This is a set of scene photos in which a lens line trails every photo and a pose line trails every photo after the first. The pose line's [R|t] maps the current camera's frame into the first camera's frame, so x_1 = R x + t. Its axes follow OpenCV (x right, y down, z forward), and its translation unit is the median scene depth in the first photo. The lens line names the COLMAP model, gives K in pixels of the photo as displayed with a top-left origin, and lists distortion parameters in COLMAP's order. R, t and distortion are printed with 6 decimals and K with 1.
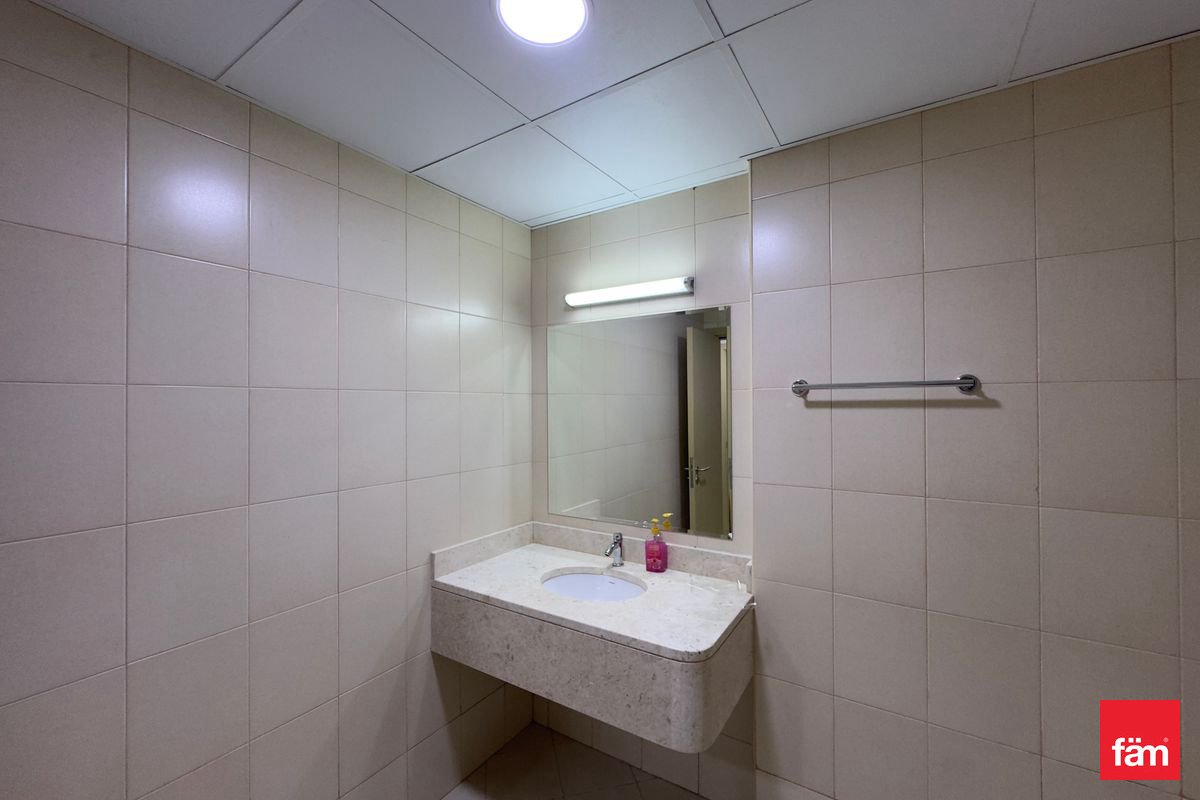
lens RADIAL K [[480.8, 0, 602.7], [0, 480.8, 403.3], [0, 0, 1]] dist [-0.002420, 0.000203]
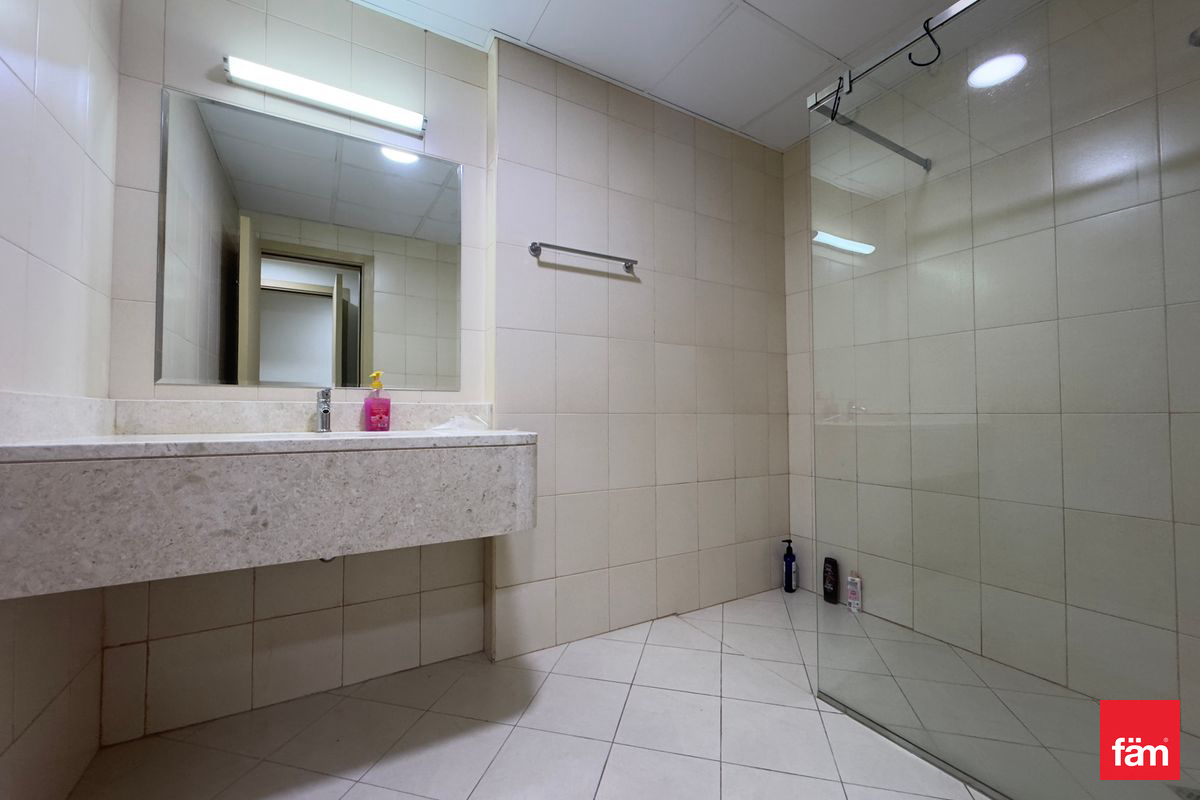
lens RADIAL K [[480.8, 0, 602.0], [0, 480.8, 400.2], [0, 0, 1]] dist [-0.002420, 0.000203]
pose [[0.455852, 0.033427, 0.889428, -0.604078], [-0.004705, 0.999371, -0.035148, 0.408630], [-0.890043, 0.011838, 0.455723, 0.315637]]
